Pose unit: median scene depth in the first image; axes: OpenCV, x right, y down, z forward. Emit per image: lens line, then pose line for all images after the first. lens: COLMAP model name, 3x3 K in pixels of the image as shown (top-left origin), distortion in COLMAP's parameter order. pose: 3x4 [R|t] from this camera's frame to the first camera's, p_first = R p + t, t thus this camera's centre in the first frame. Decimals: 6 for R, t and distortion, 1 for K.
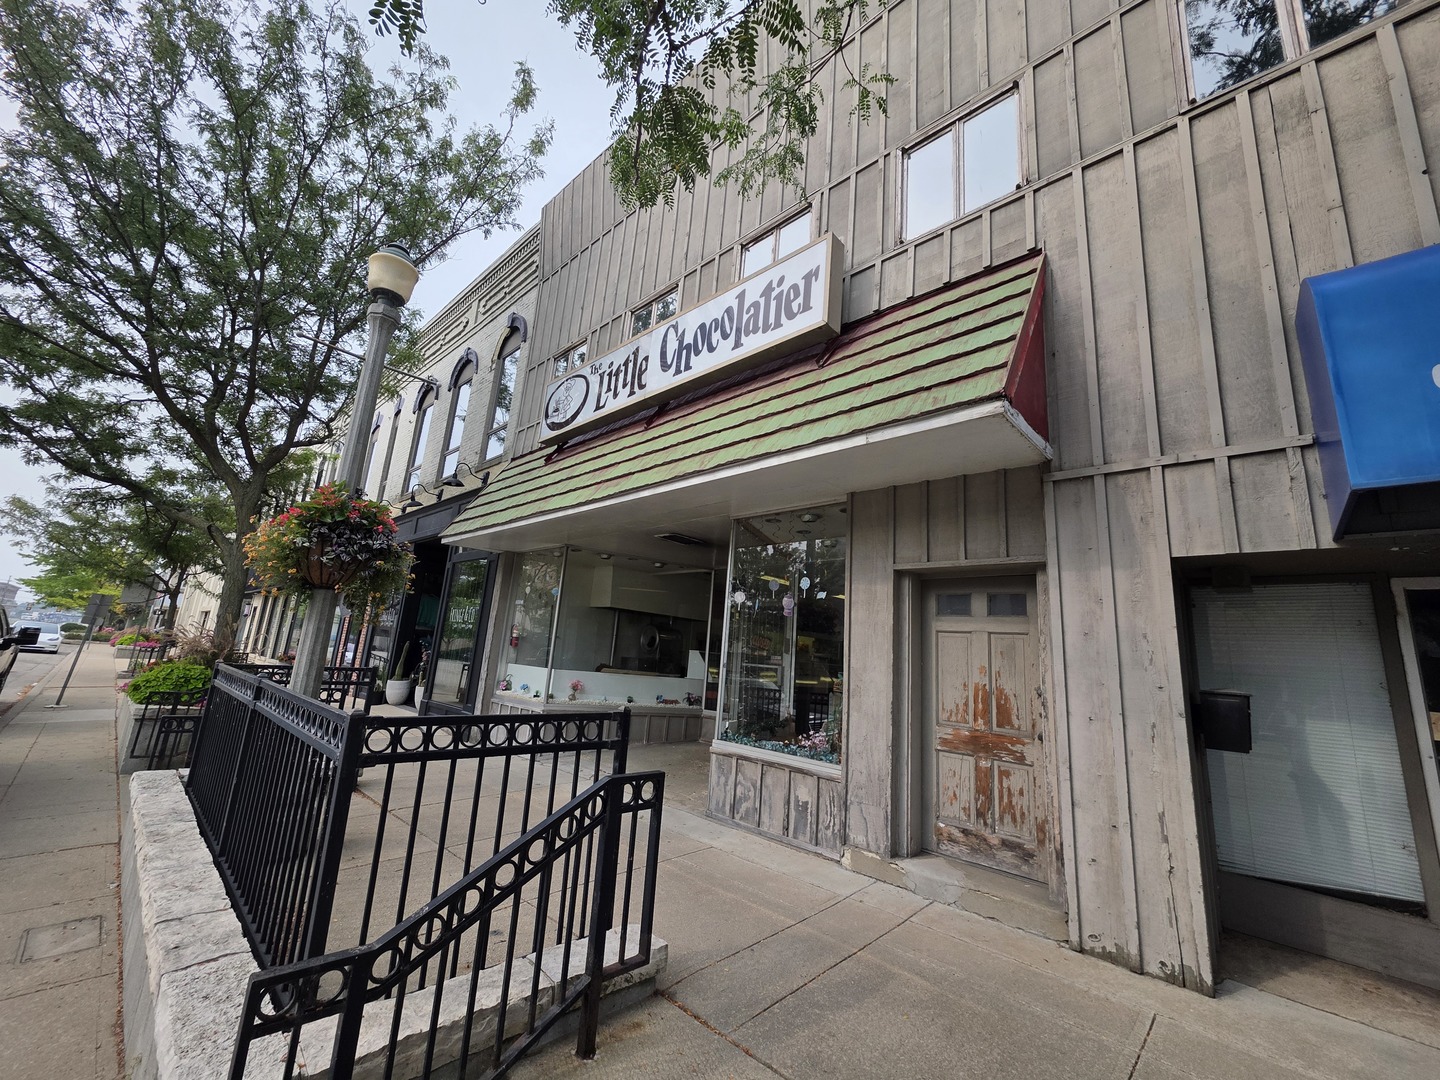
lens RADIAL K [[573.3, 0, 718.0], [0, 573.3, 537.8], [0, 0, 1]] dist [0.000470, 0.000635]
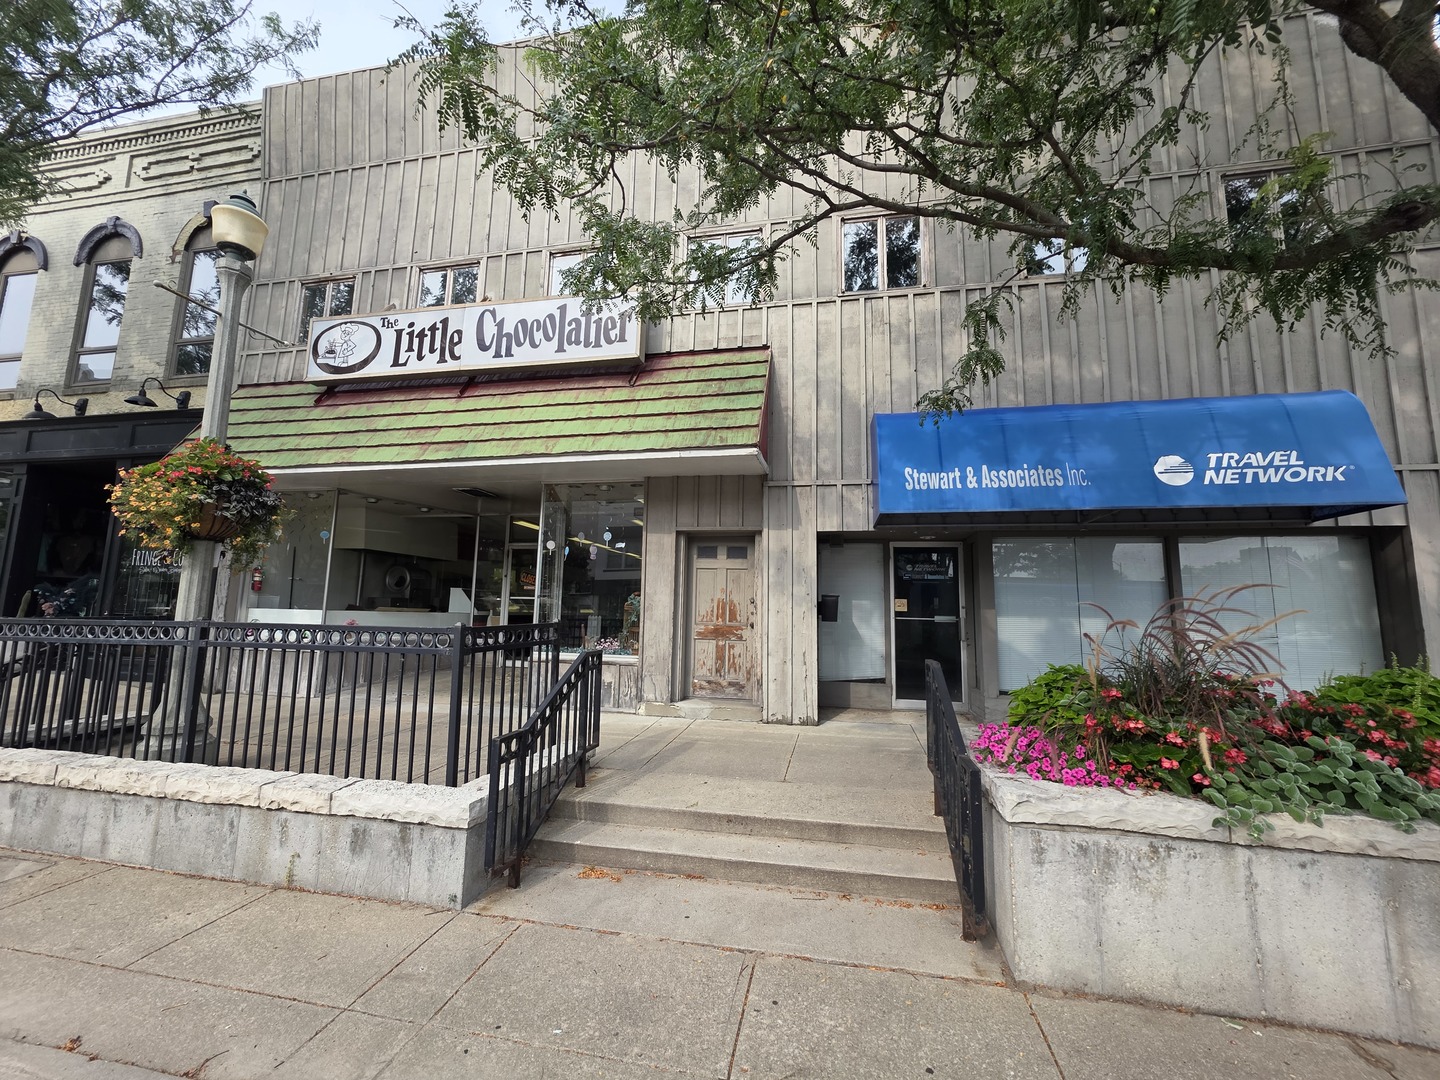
lens RADIAL K [[573.3, 0, 722.1], [0, 573.3, 536.6], [0, 0, 1]] dist [0.000470, 0.000635]
pose [[0.845474, 0.010959, 0.533904, -0.468829], [-0.070156, 0.993404, 0.090706, -0.087087], [-0.529389, -0.114146, 0.840666, -0.433045]]
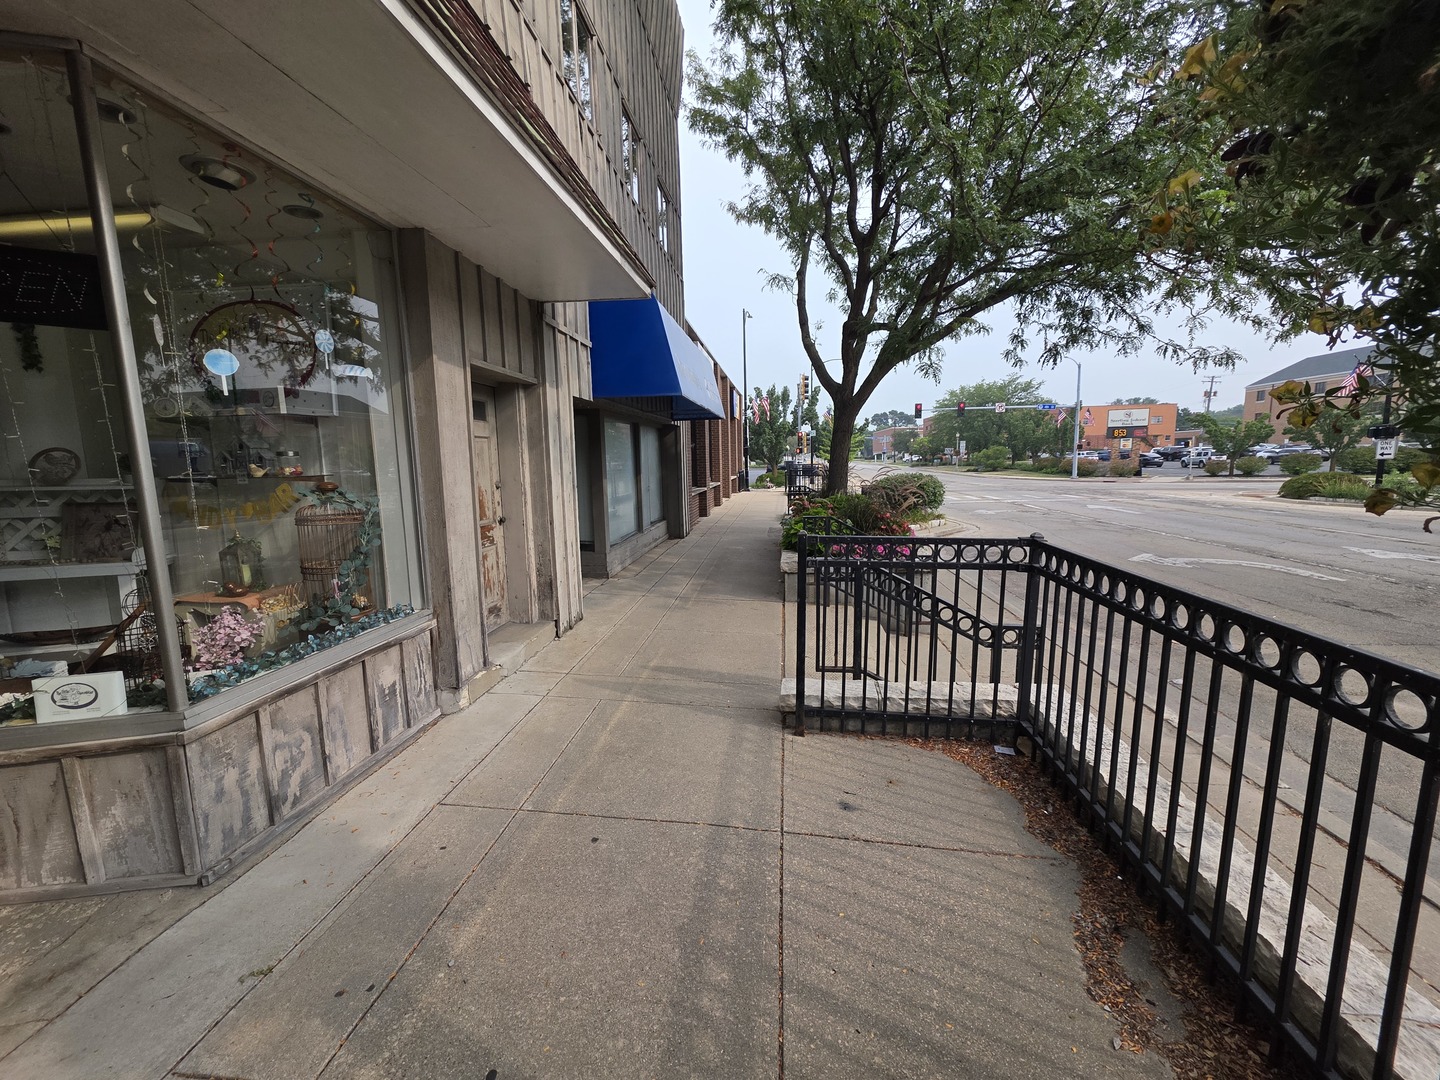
lens RADIAL K [[573.3, 0, 716.6], [0, 573.3, 538.4], [0, 0, 1]] dist [0.000470, 0.000635]
pose [[-0.588923, -0.177197, 0.788525, -0.676165], [-0.196356, 0.977805, 0.073081, 0.190095], [-0.783974, -0.111793, -0.610645, 1.313390]]
